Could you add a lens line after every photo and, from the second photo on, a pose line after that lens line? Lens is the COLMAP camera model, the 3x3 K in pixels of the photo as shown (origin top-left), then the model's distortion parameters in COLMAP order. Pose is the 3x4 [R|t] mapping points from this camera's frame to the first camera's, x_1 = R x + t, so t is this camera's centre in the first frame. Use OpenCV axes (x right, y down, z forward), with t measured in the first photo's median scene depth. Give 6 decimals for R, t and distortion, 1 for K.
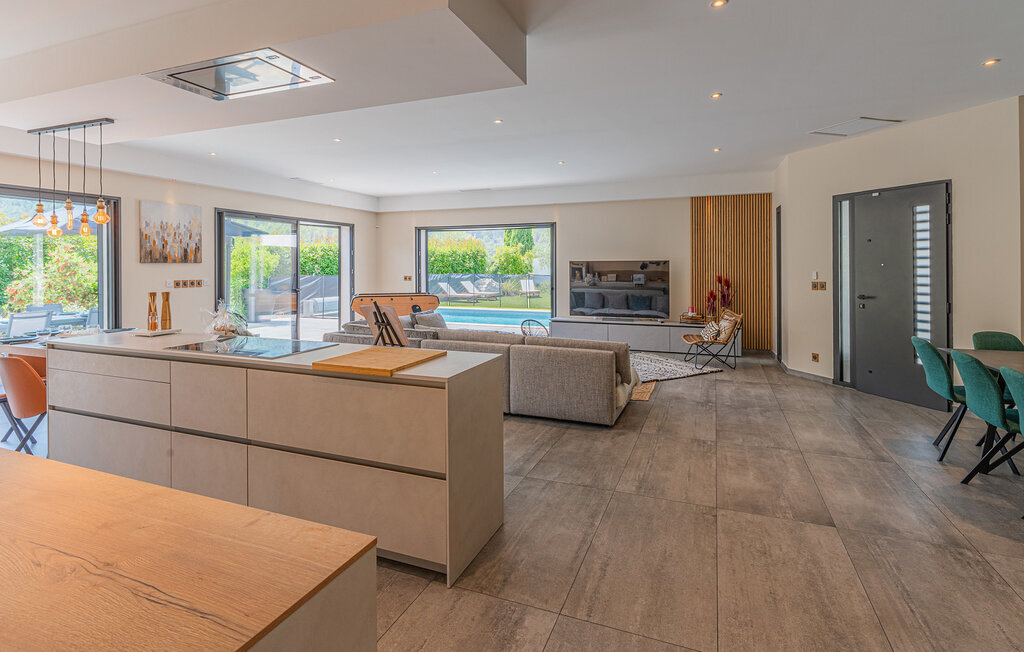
lens RADIAL K [[497.2, 0, 509.5], [0, 497.2, 292.9], [0, 0, 1]] dist [0.003955, 0.000604]
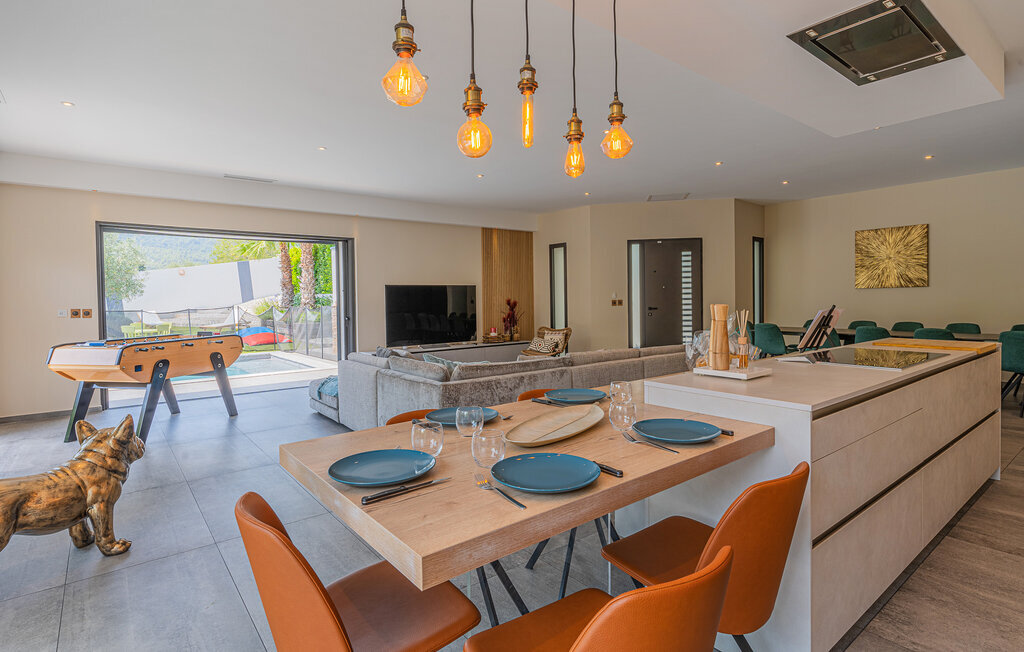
lens RADIAL K [[526.4, 0, 515.9], [0, 526.4, 307.2], [0, 0, 1]] dist [0.018798, 0.000048]
pose [[0.491566, -0.021981, 0.870563, -0.730173], [0.058756, 0.998241, -0.007972, -0.005794], [-0.868856, 0.055069, 0.491993, 0.465688]]
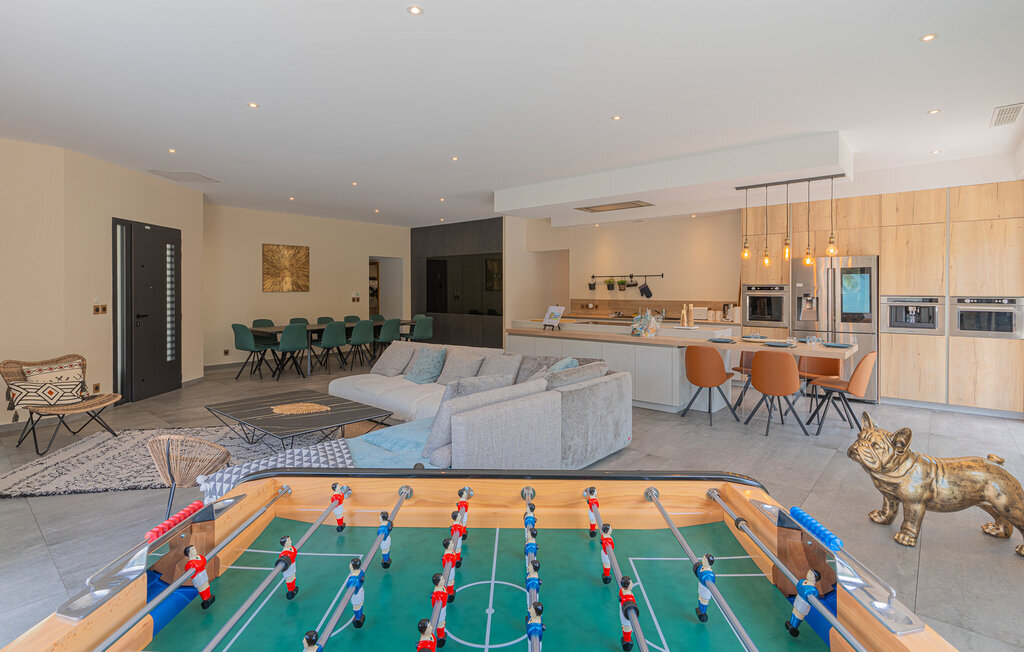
lens RADIAL K [[497.2, 0, 509.5], [0, 497.2, 292.9], [0, 0, 1]] dist [0.003955, 0.000604]
pose [[-0.948701, -0.002121, 0.316169, -0.359188], [0.017296, 0.998132, 0.058595, -0.077914], [-0.315703, 0.061057, -0.946892, 1.474047]]
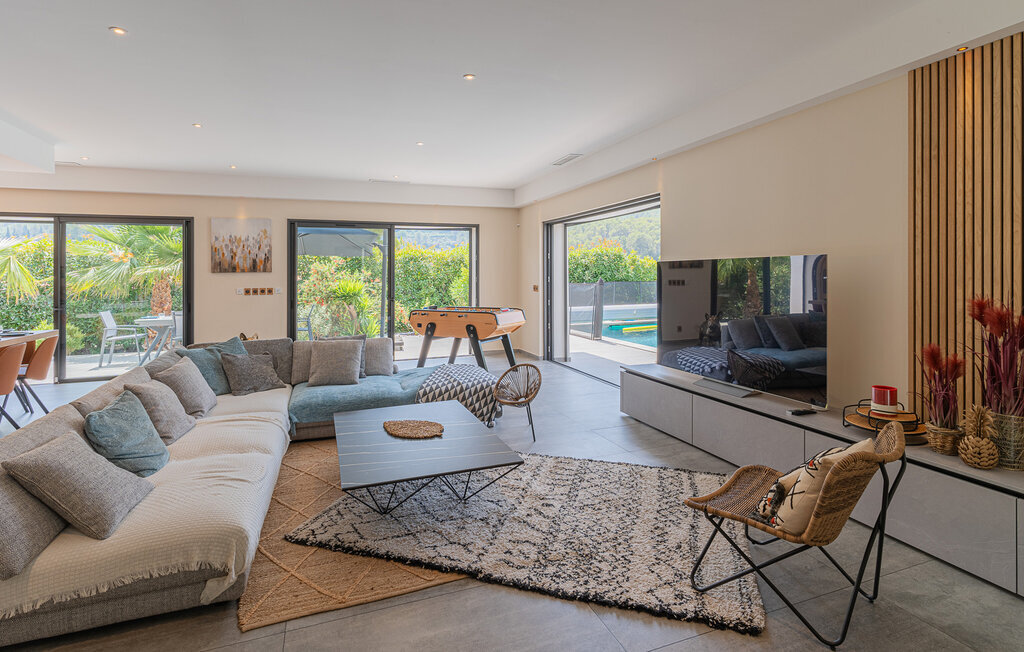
lens RADIAL K [[497.6, 0, 510.4], [0, 497.6, 272.7], [0, 0, 1]] dist [0.001828, 0.000065]
pose [[0.675529, -0.008289, -0.737286, 0.529066], [-0.030249, 0.998783, -0.038944, -0.034520], [0.736712, 0.048610, 0.674457, 0.692980]]
